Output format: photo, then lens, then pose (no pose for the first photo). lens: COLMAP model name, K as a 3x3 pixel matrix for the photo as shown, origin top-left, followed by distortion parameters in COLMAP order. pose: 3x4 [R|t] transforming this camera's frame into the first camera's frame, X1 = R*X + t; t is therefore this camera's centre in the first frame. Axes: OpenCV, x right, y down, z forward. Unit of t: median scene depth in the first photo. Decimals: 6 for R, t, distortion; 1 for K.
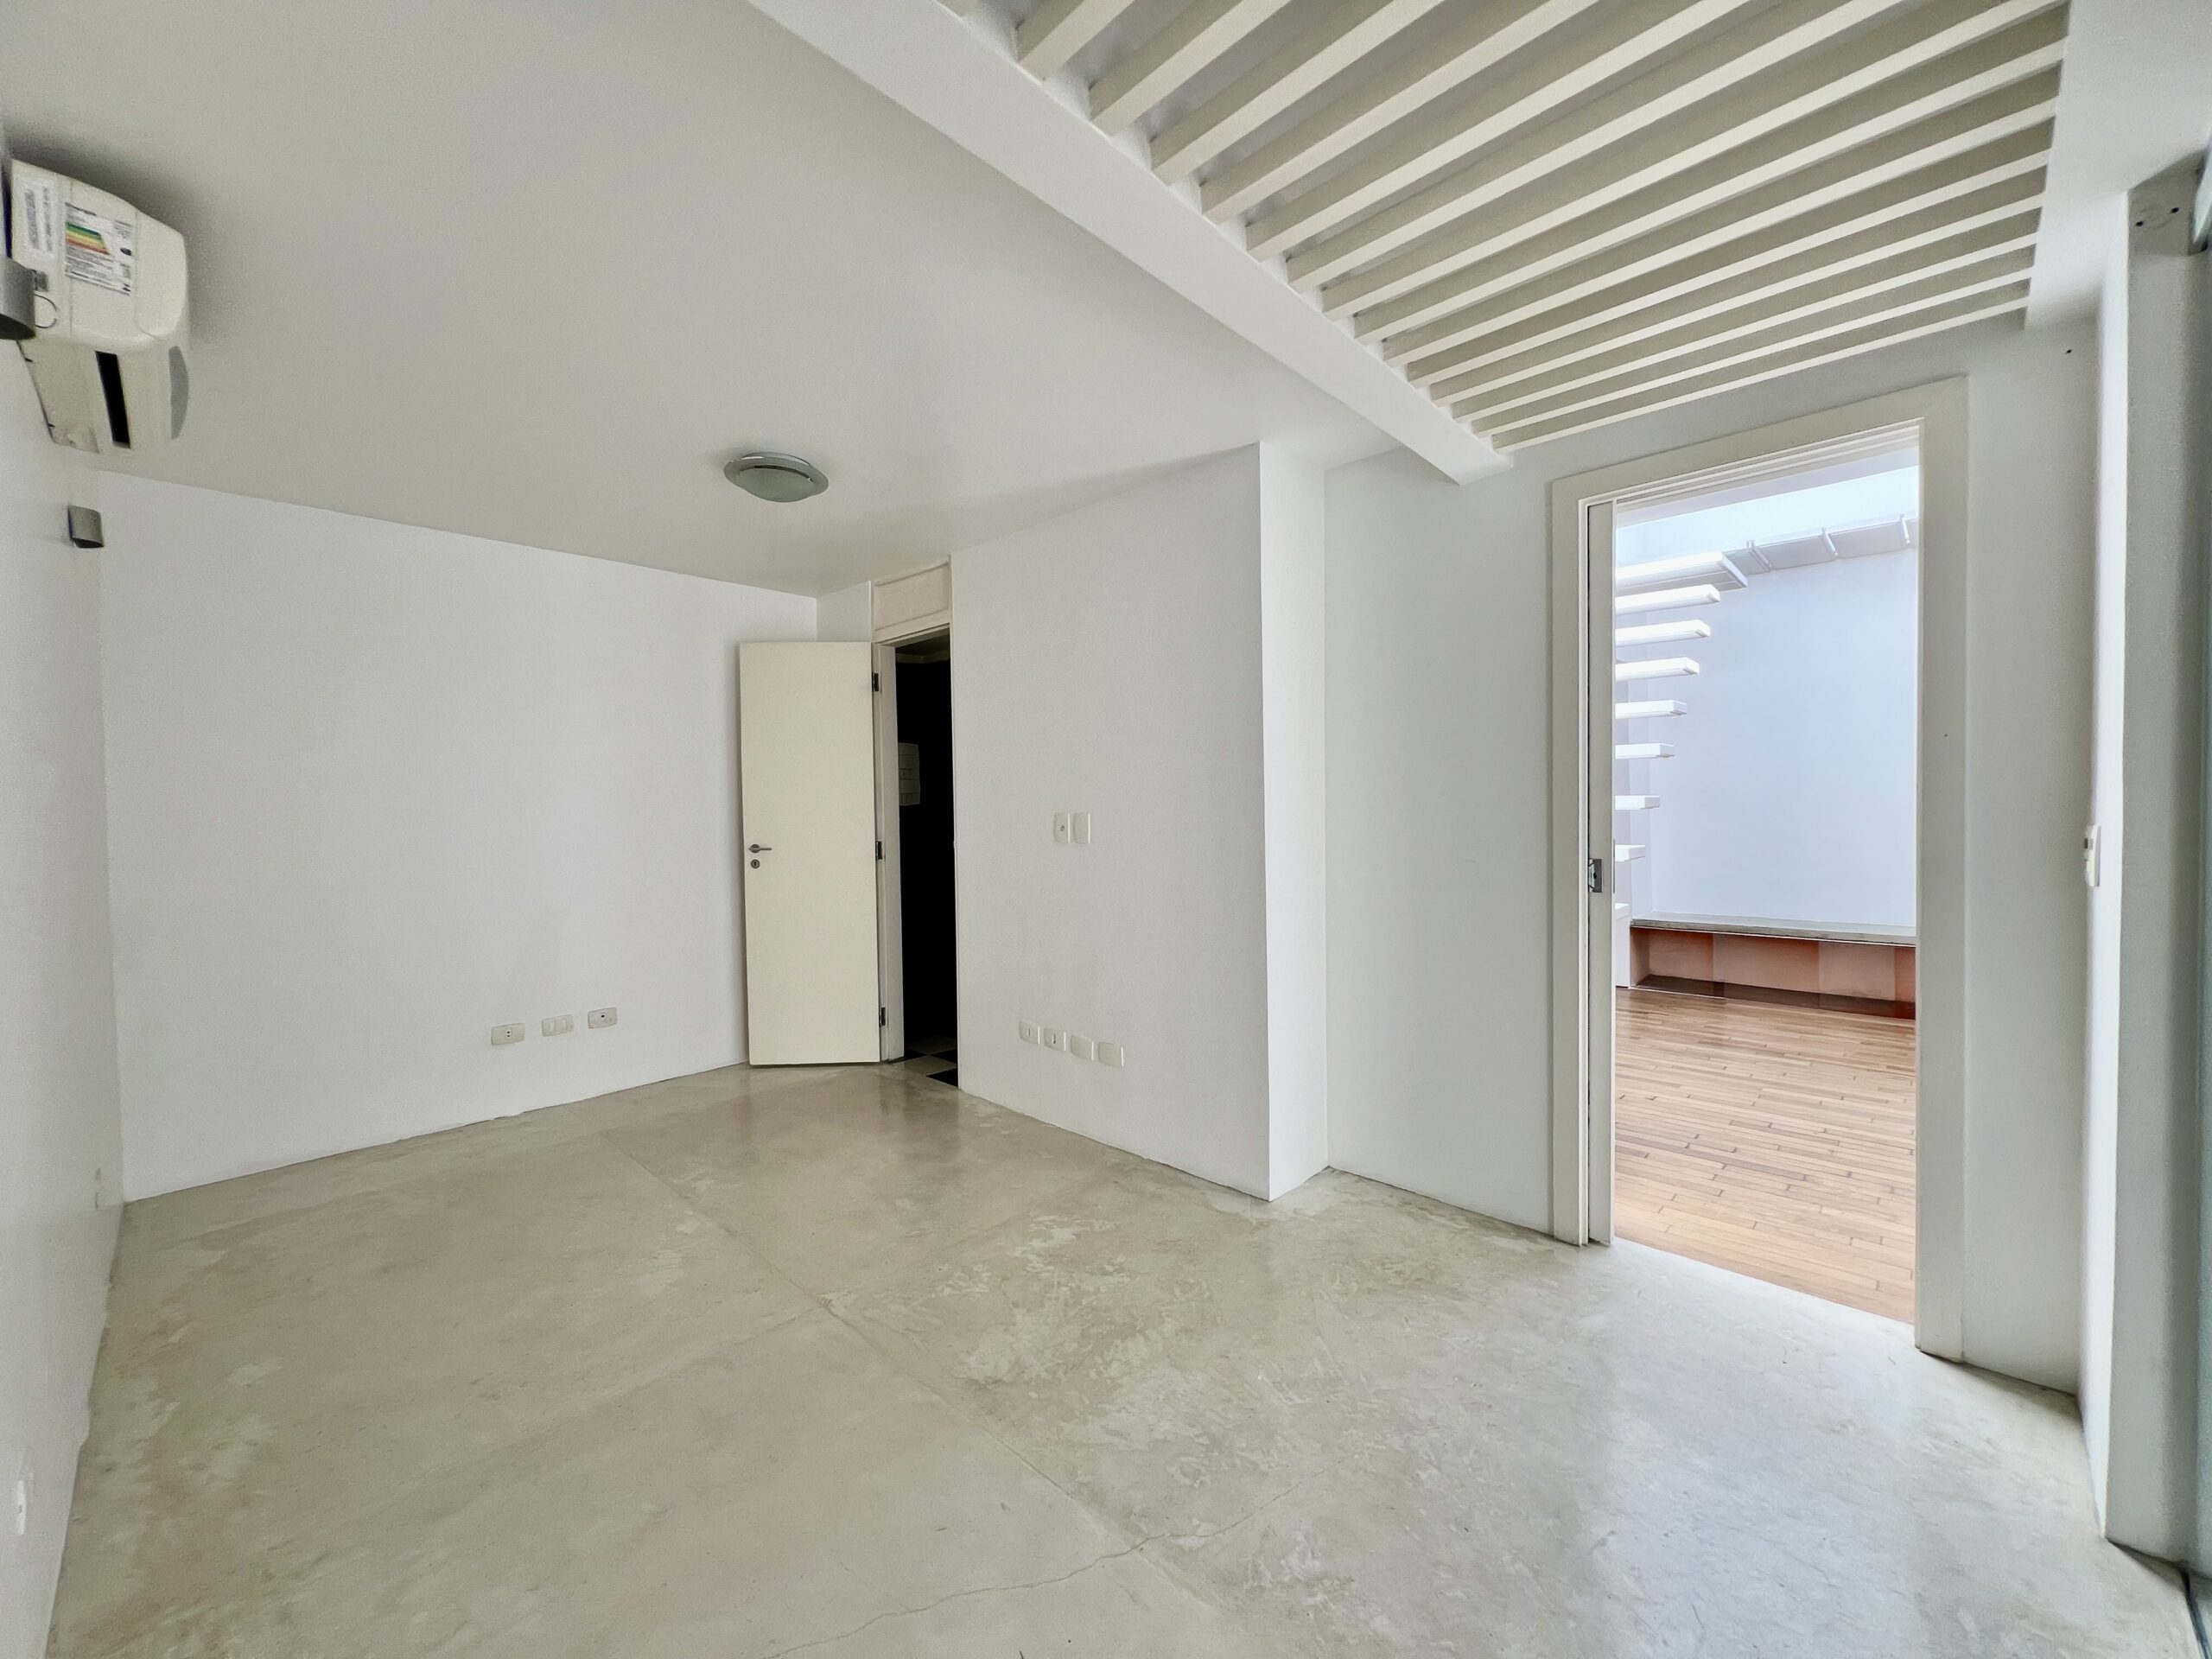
lens RADIAL K [[891.4, 0, 1106.0], [0, 891.4, 829.5], [0, 0, 1]] dist [-0.001300, 0.000052]
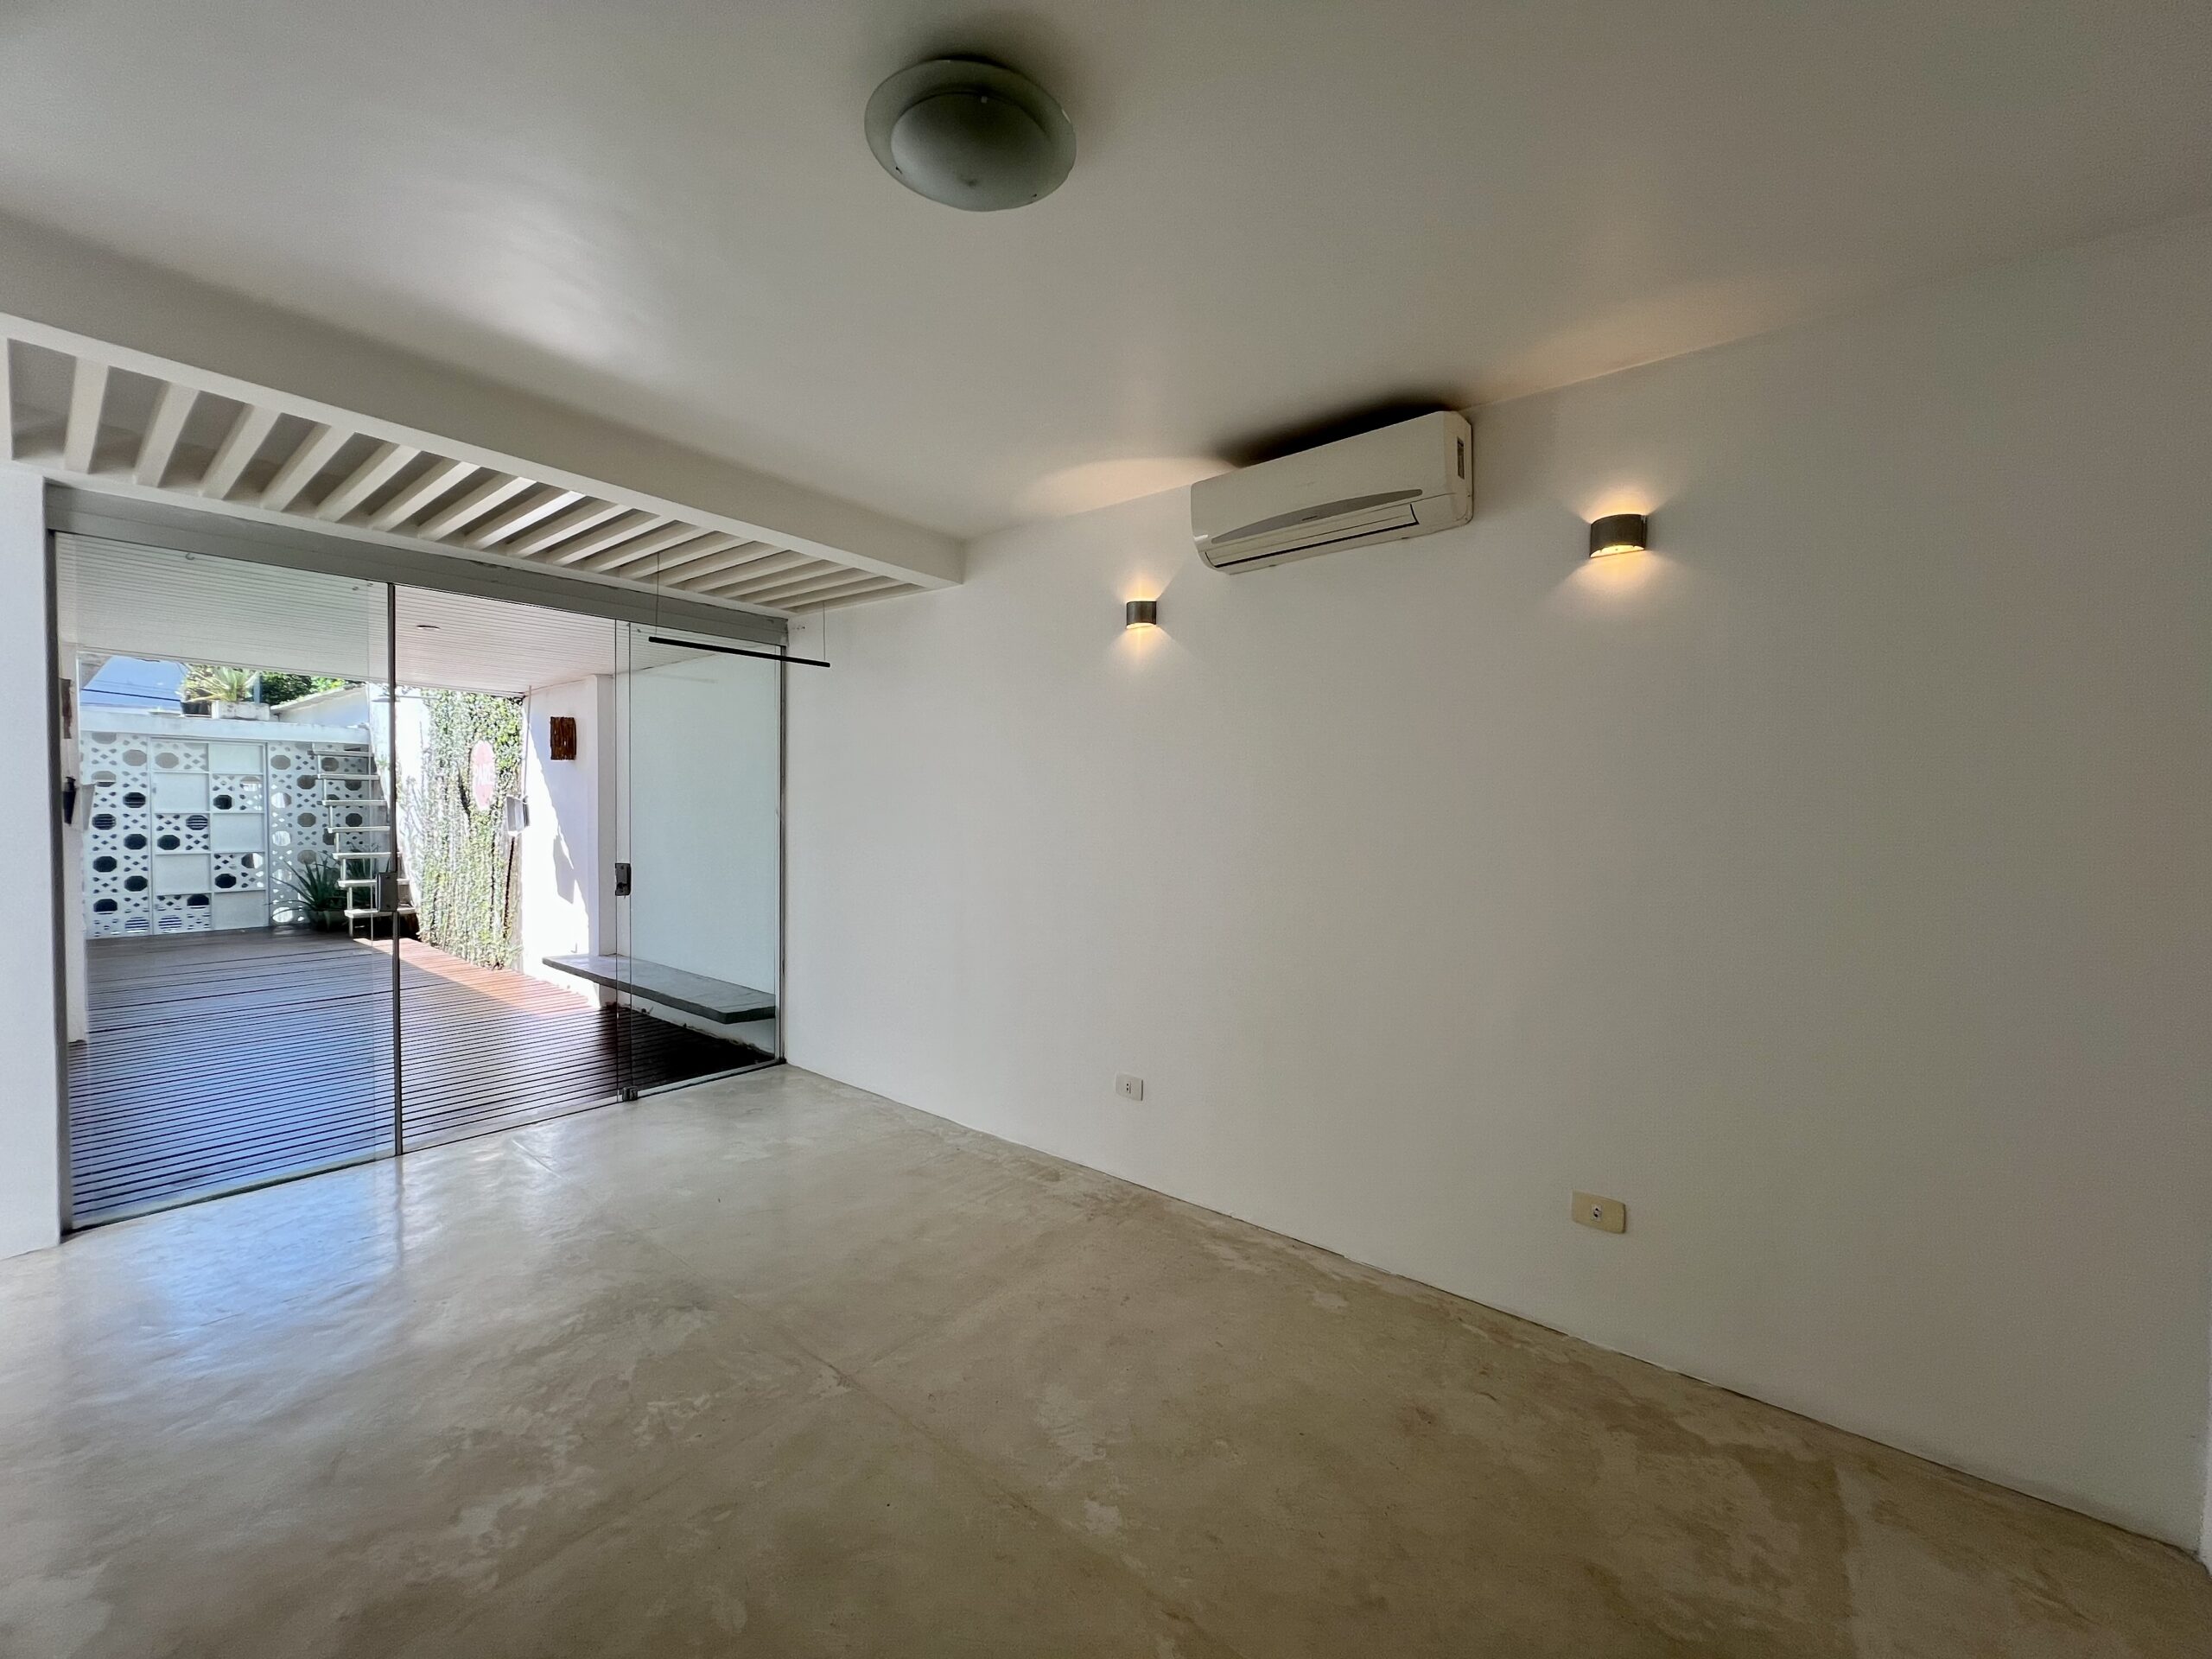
lens RADIAL K [[885.2, 0, 1107.3], [0, 885.2, 829.5], [0, 0, 1]] dist [-0.002591, -0.000038]
pose [[-0.995647, 0.004813, -0.093082, -0.461716], [-0.000177, 0.998567, 0.053518, -0.065052], [0.093206, 0.053302, -0.994219, 1.742048]]
